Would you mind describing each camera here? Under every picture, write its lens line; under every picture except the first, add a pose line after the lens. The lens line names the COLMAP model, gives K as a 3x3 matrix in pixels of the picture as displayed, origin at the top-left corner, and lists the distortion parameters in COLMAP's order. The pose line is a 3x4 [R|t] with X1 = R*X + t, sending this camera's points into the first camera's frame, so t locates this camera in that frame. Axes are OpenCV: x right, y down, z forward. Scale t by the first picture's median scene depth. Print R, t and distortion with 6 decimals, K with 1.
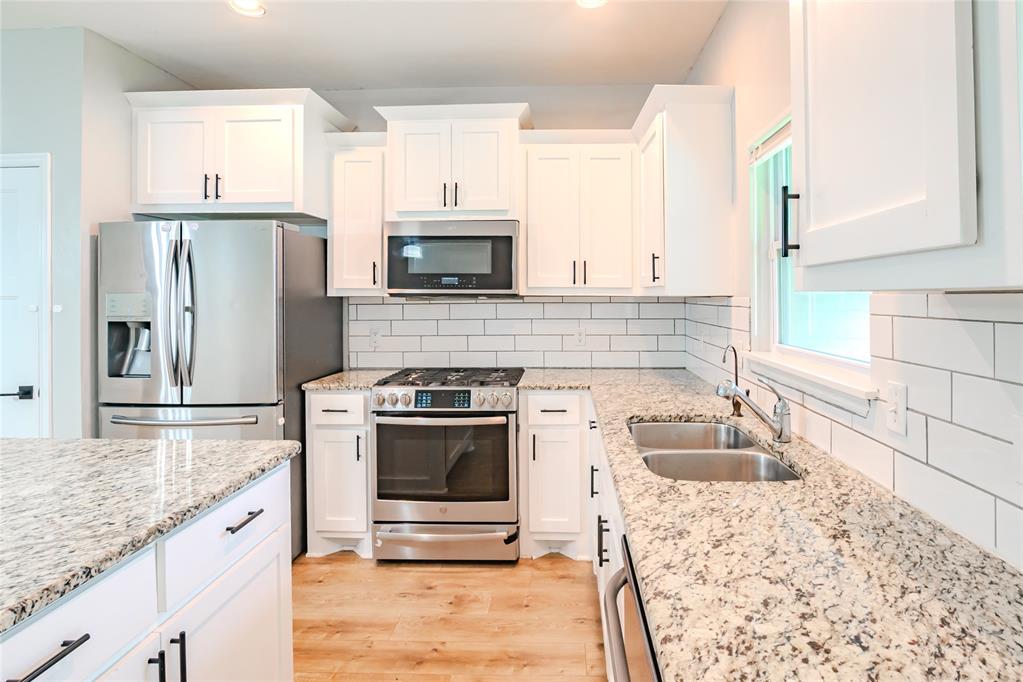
lens RADIAL K [[541.0, 0, 545.7], [0, 541.0, 289.2], [0, 0, 1]] dist [-0.019304, 0.001108]
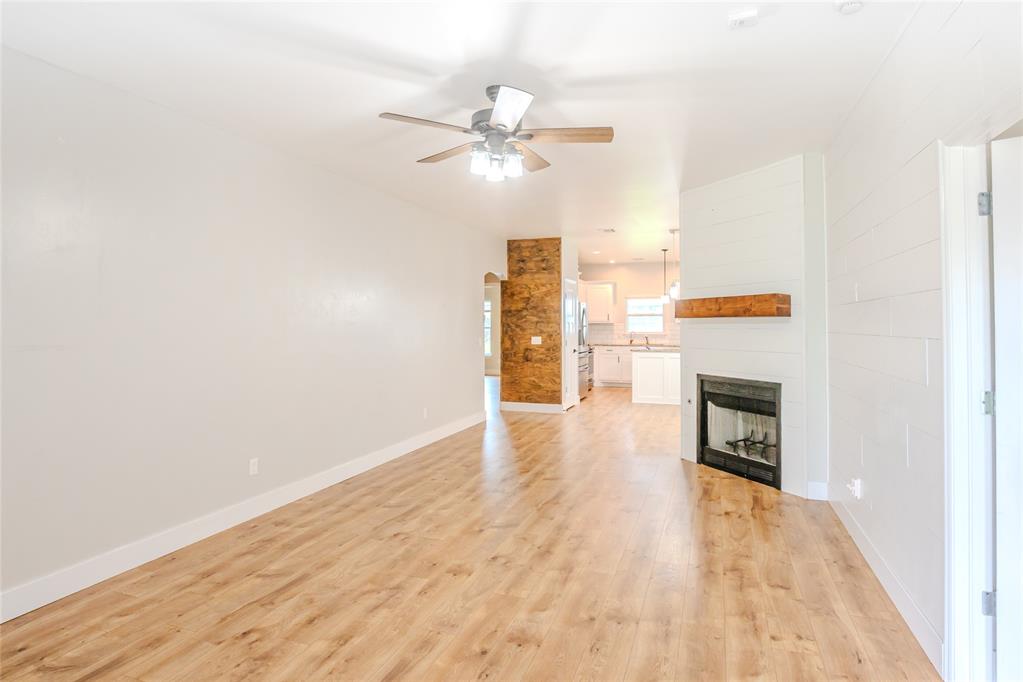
lens RADIAL K [[541.0, 0, 534.1], [0, 541.0, 331.1], [0, 0, 1]] dist [-0.019304, 0.001108]
pose [[0.287428, -0.008786, 0.957762, -3.772245], [-0.012567, 0.999837, 0.012943, 0.023233], [-0.957720, -0.015756, 0.287271, 0.219817]]
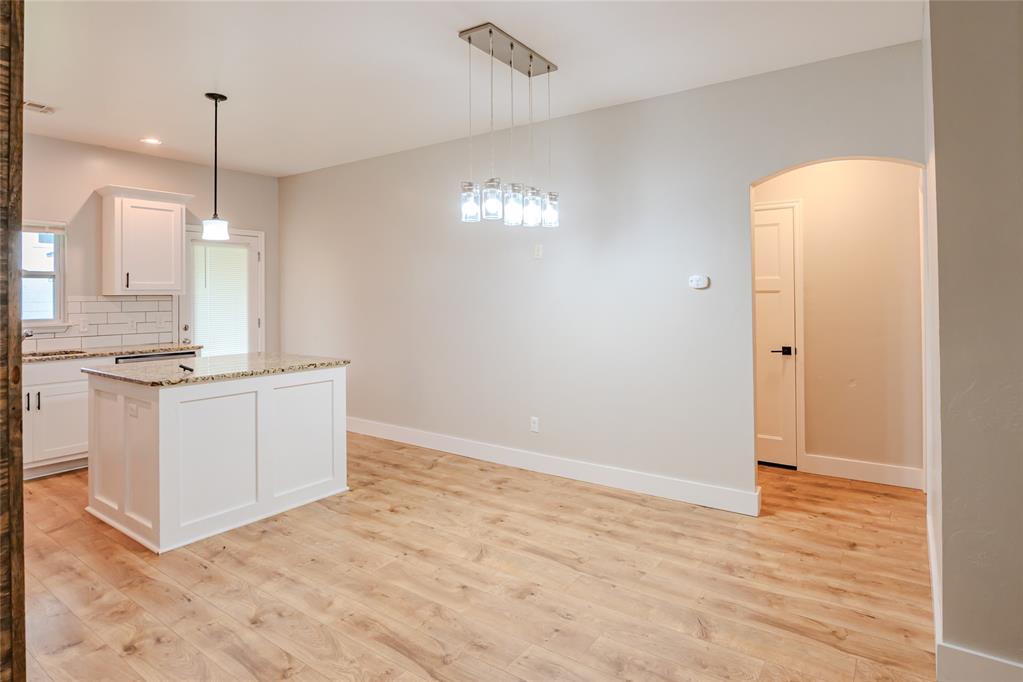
lens RADIAL K [[541.0, 0, 553.1], [0, 541.0, 293.8], [0, 0, 1]] dist [-0.019304, 0.001108]
pose [[-0.858394, 0.011552, 0.512861, -1.702379], [0.002458, 0.999828, -0.018406, 0.028426], [-0.512985, -0.014539, -0.858275, 1.034364]]
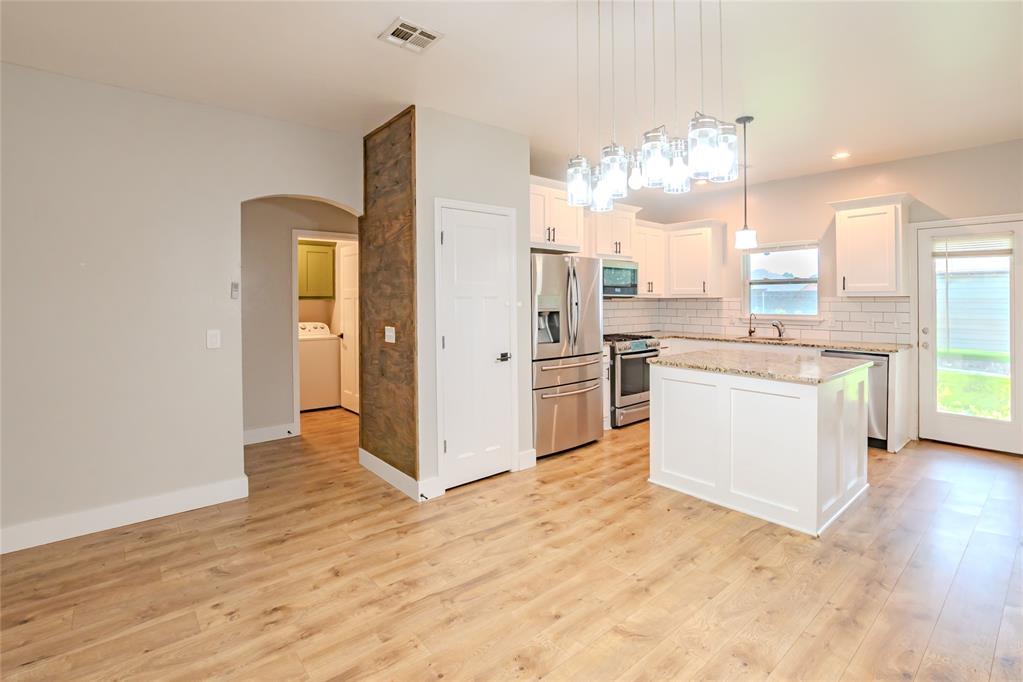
lens RADIAL K [[489.7, 0, 552.3], [0, 489.7, 295.4], [0, 0, 1]] dist [-0.023064, -0.003211]
pose [[0.709229, 0.006936, 0.704944, -1.648065], [-0.010021, 0.999950, 0.000244, 0.006166], [-0.704907, -0.007237, 0.709263, -0.124439]]
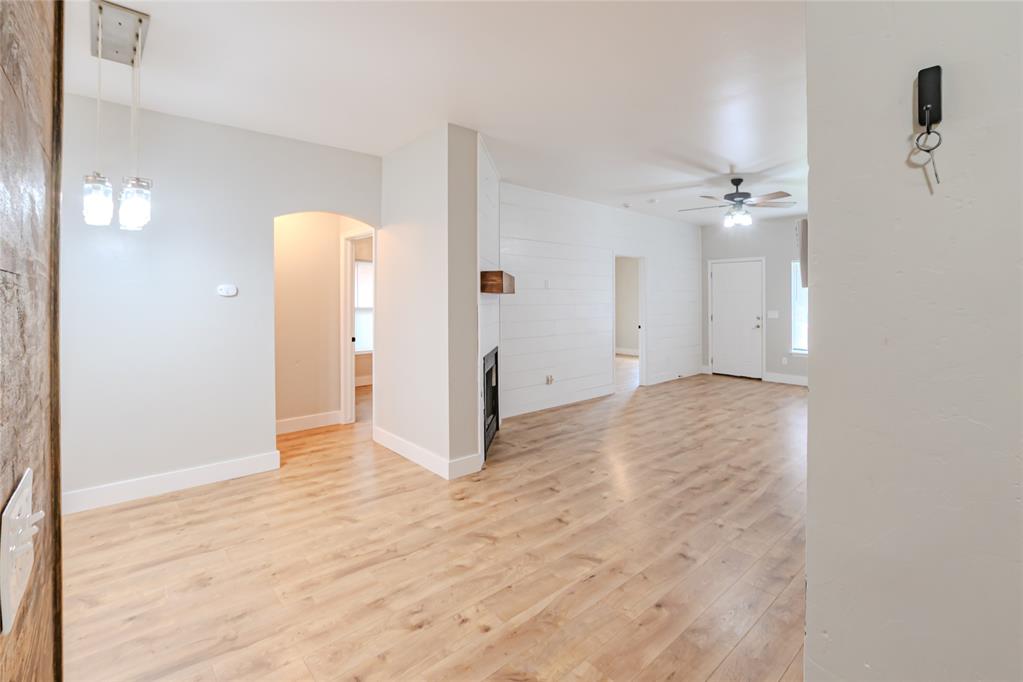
lens RADIAL K [[469.0, 0, 540.1], [0, 469.0, 300.0], [0, 0, 1]] dist [-0.030701, 0.003742]
pose [[-0.702342, 0.008060, -0.711794, -1.089972], [0.014951, 0.999882, -0.003430, 0.023235], [0.711682, -0.013051, -0.702380, 1.263737]]
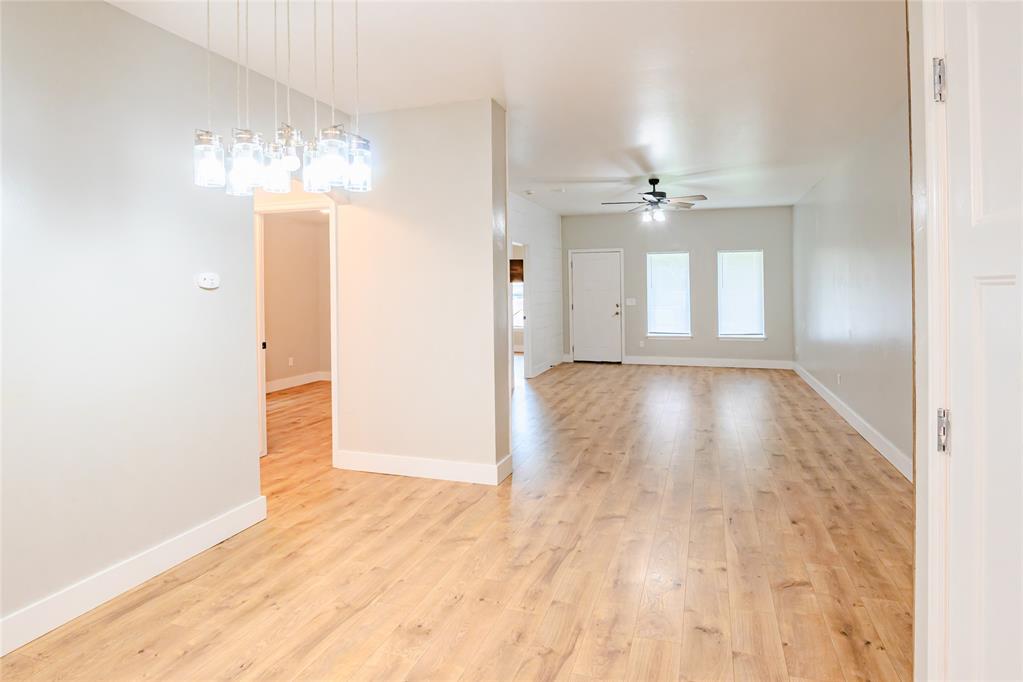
lens RADIAL K [[541.0, 0, 544.6], [0, 541.0, 291.0], [0, 0, 1]] dist [-0.019304, 0.001108]
pose [[-0.253450, 0.014210, -0.967244, -0.573362], [0.026282, 0.999624, 0.007799, 0.010242], [0.966991, -0.023444, -0.253728, 0.698726]]
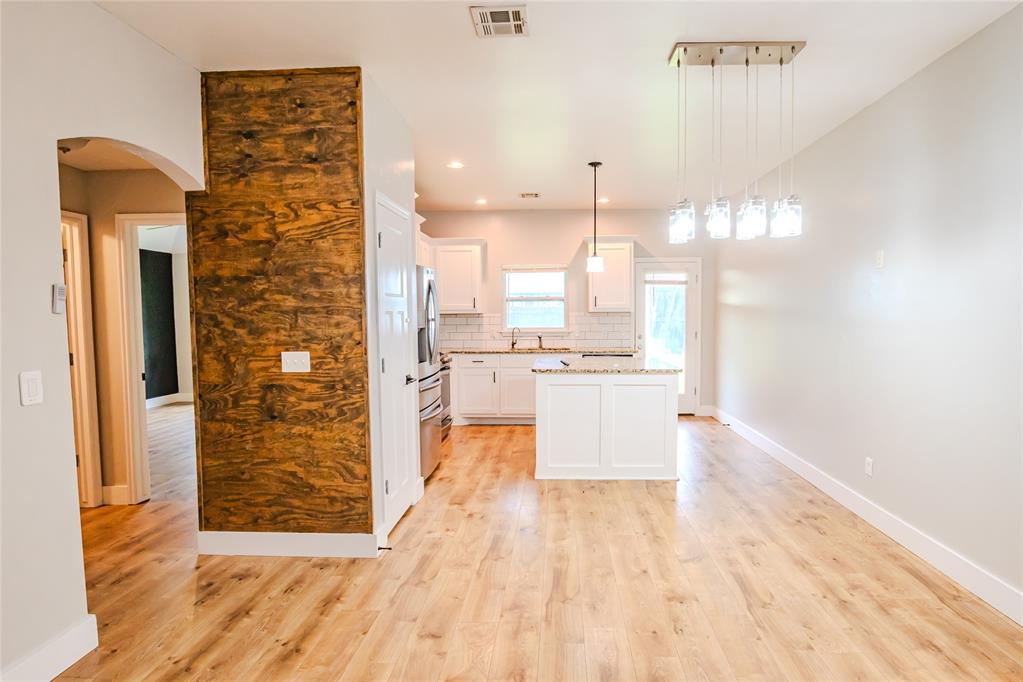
lens RADIAL K [[535.4, 0, 548.0], [0, 535.4, 342.5], [0, 0, 1]] dist [-0.019030, 0.000583]
pose [[-0.013799, -0.049311, 0.998688, -2.073499], [-0.007360, 0.998761, 0.049213, 0.019614], [-0.999878, -0.006672, -0.014145, 0.560308]]
